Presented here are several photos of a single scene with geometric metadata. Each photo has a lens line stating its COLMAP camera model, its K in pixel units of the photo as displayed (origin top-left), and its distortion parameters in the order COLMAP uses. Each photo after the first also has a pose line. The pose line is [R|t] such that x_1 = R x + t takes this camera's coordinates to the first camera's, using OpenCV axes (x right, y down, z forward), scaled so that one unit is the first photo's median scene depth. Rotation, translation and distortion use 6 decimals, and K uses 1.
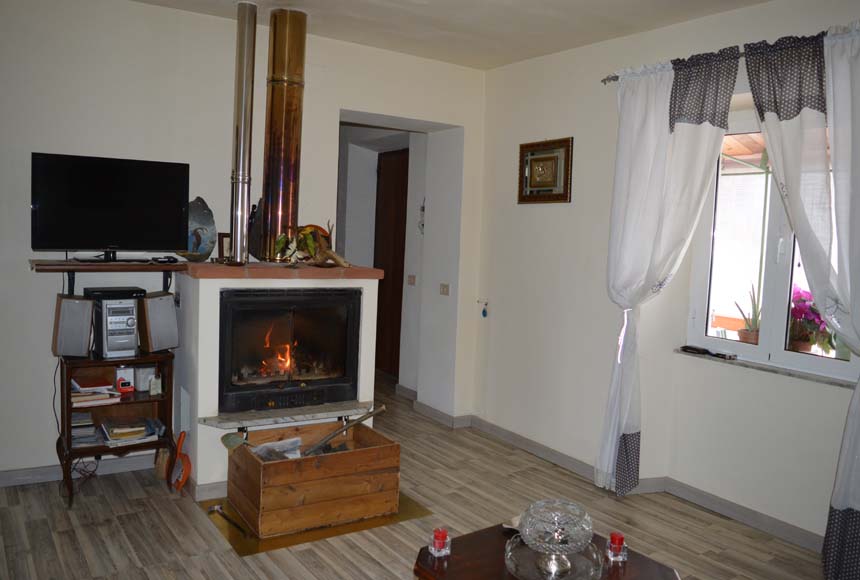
lens RADIAL K [[704.3, 0, 430.0], [0, 704.3, 290.0], [0, 0, 1]] dist [-0.073056, -0.004415]
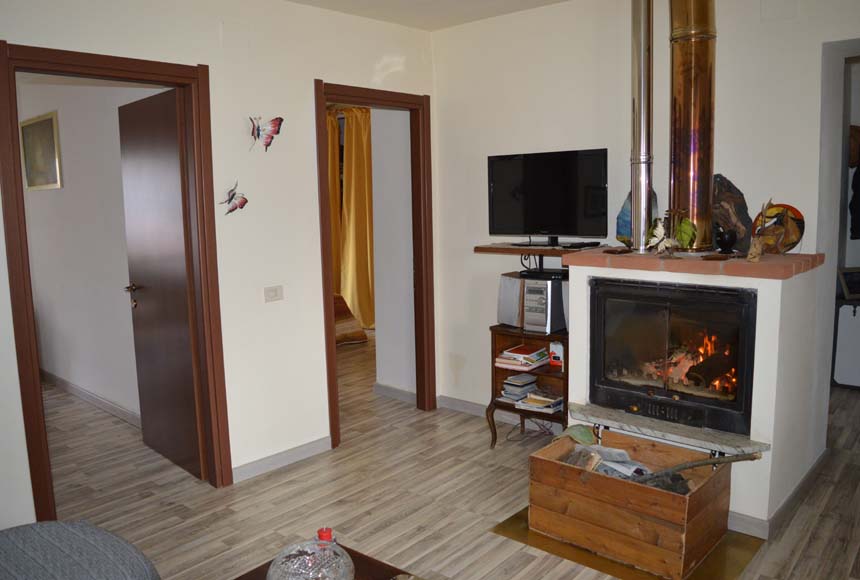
lens RADIAL K [[704.3, 0, 430.0], [0, 704.3, 290.0], [0, 0, 1]] dist [-0.073056, -0.004415]
pose [[0.239024, 0.081337, -0.967601, 0.579398], [-0.050052, 0.996193, 0.071376, -0.040672], [0.969723, 0.031370, 0.242185, 0.535252]]
